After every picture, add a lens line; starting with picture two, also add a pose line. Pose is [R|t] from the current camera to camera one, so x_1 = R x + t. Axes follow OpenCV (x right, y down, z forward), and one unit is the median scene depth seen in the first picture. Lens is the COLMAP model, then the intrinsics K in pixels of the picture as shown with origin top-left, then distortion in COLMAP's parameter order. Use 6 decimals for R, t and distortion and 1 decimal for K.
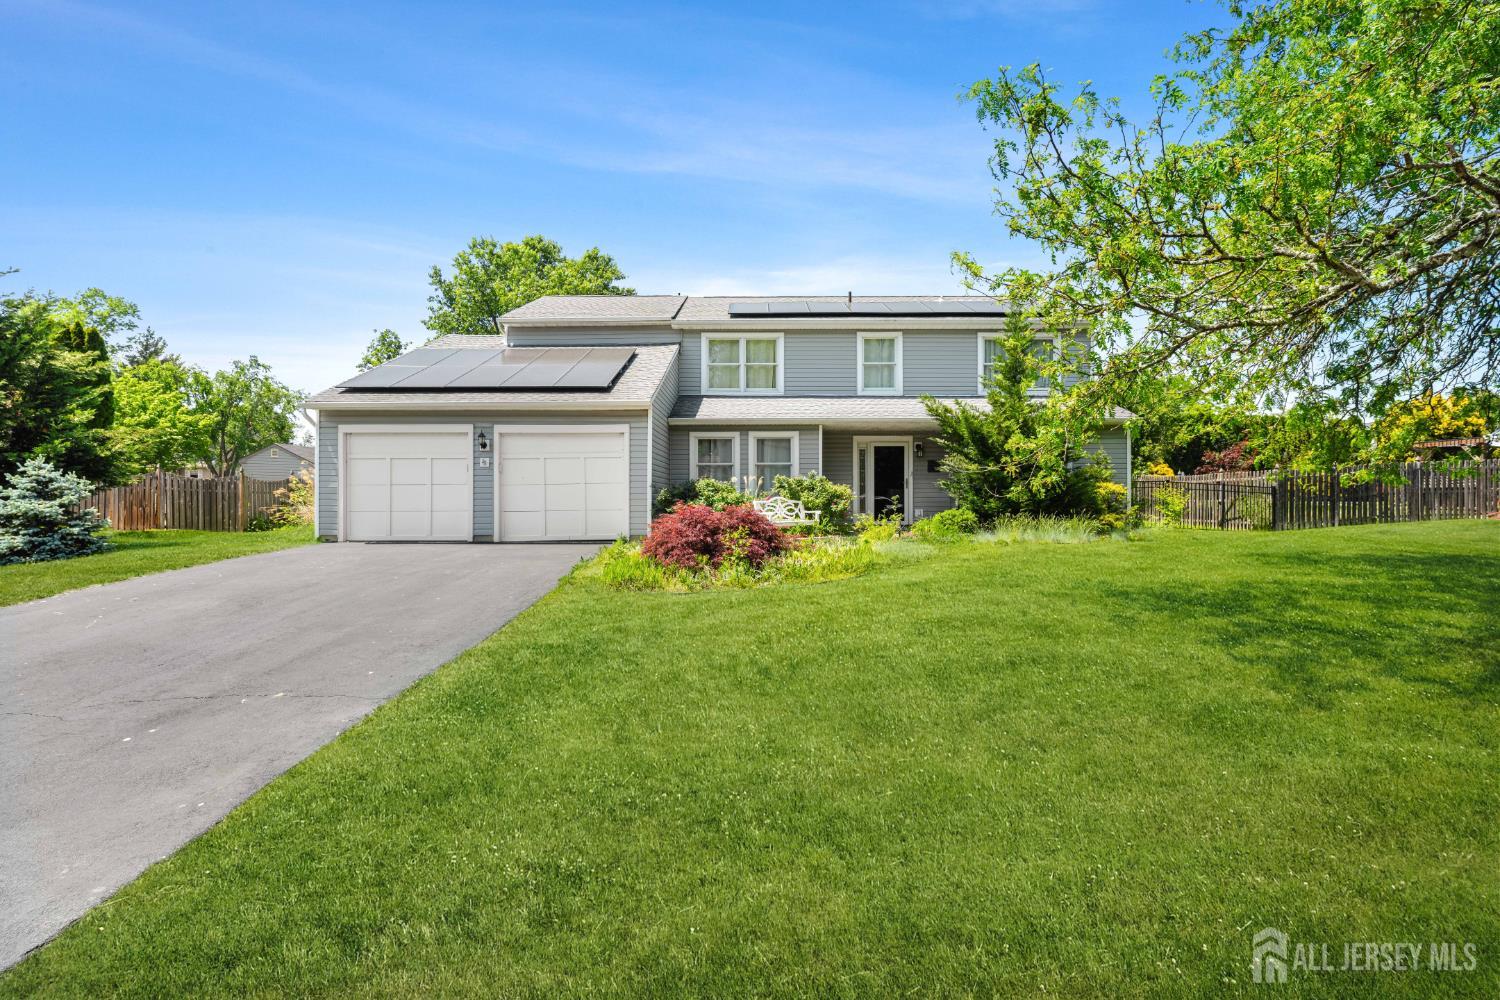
lens RADIAL K [[736.3, 0, 750.0], [0, 736.3, 500.0], [0, 0, 1]] dist [-0.003879, 0.000065]
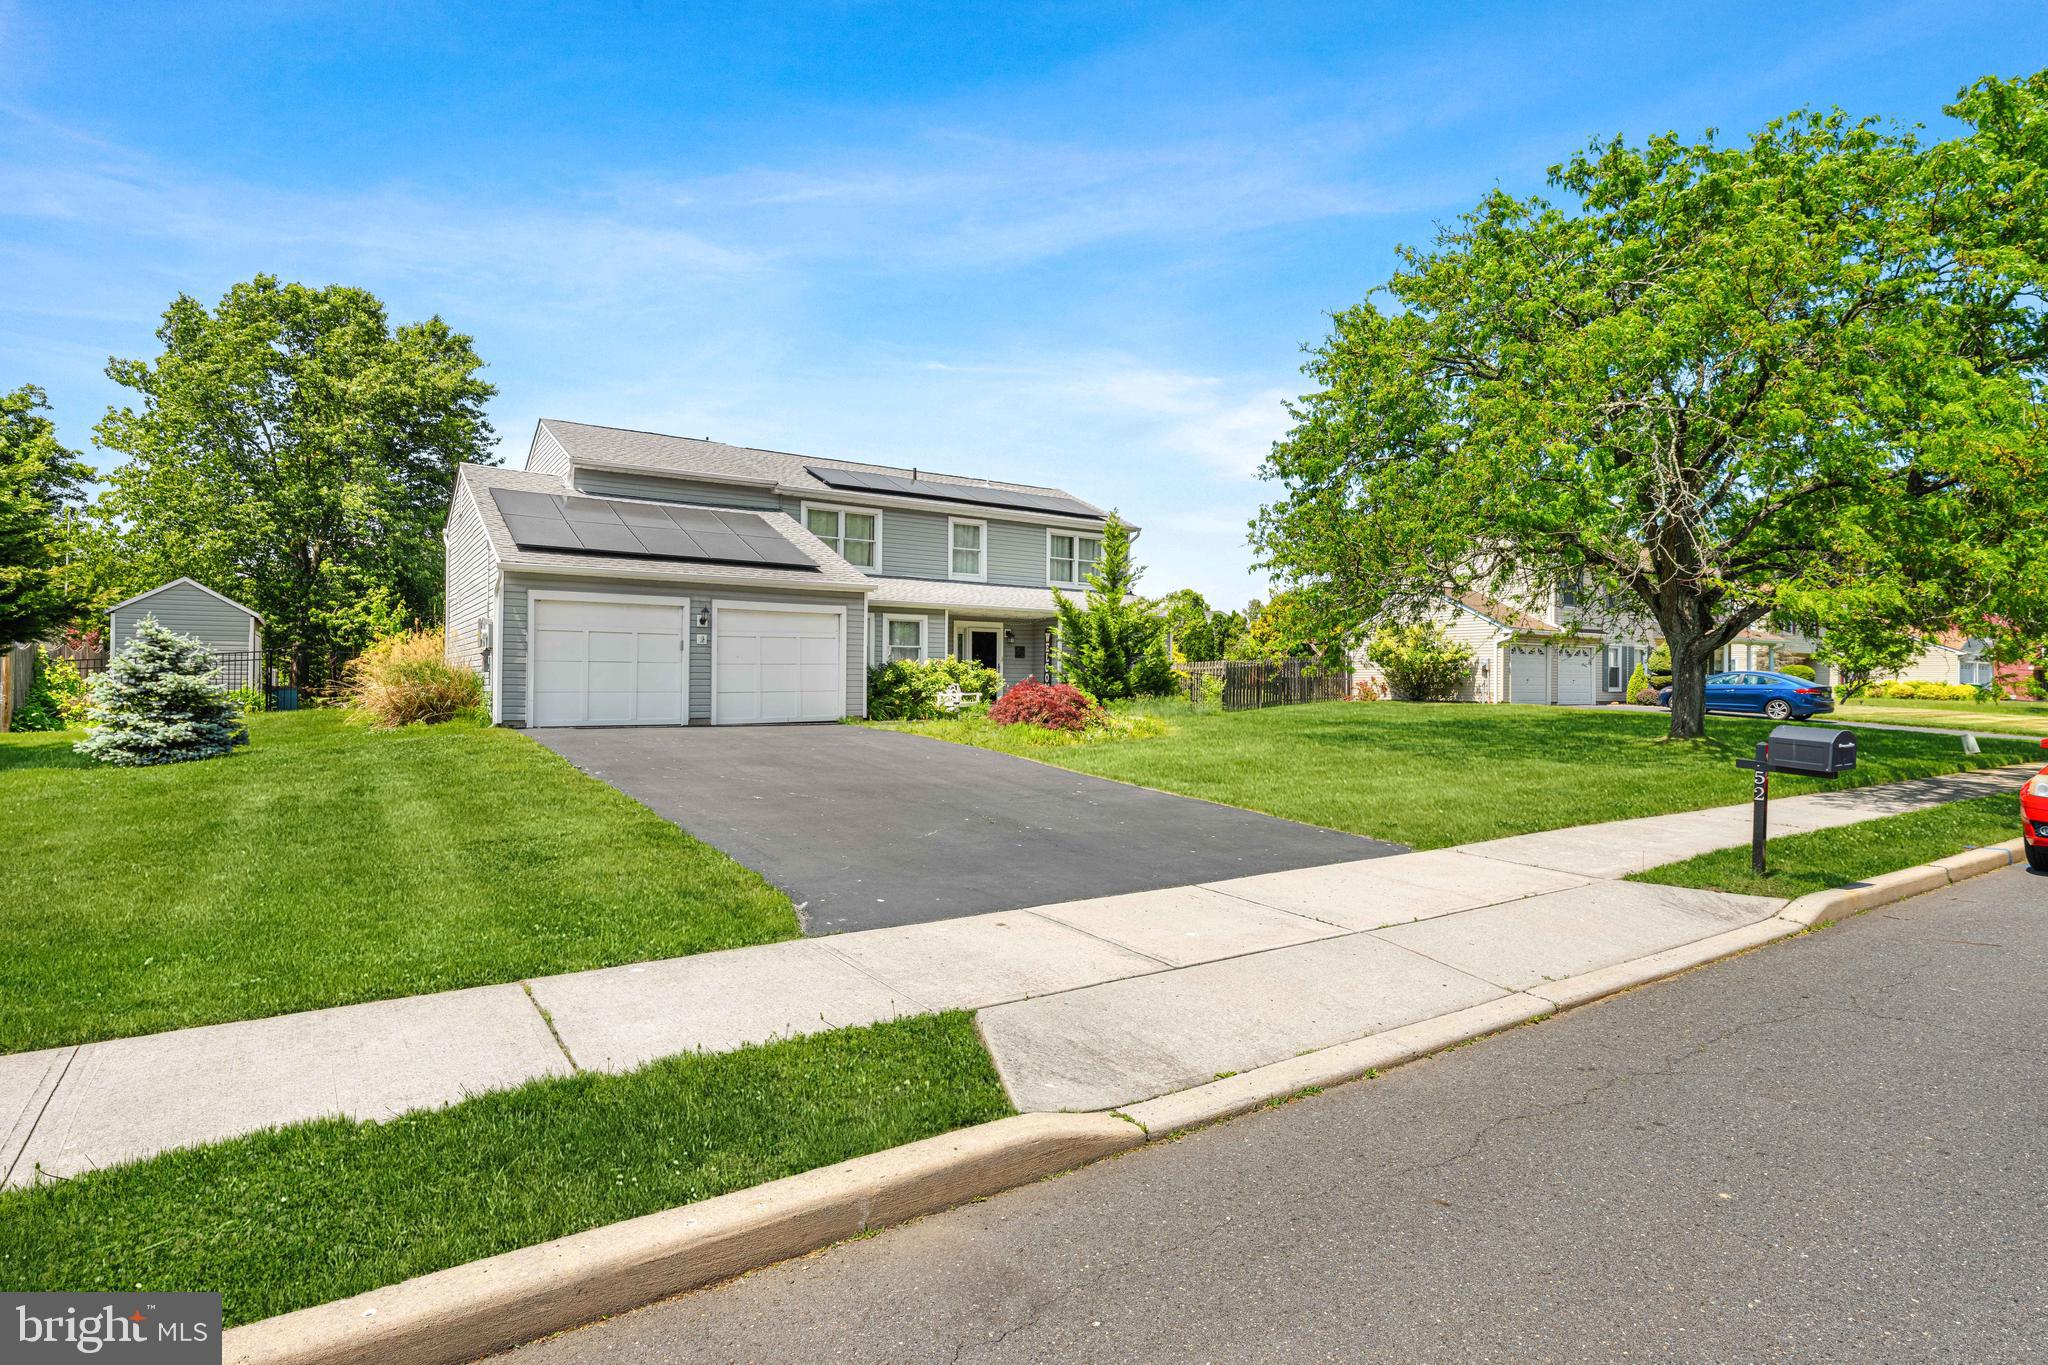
lens RADIAL K [[1039.9, 0, 1024.0], [0, 1039.9, 682.5], [0, 0, 1]] dist [-0.001692, -0.000194]
pose [[0.825598, 0.007742, 0.564206, -0.637090], [-0.005181, 0.999968, -0.006140, 0.007547], [-0.564235, 0.002146, 0.825612, -0.256555]]
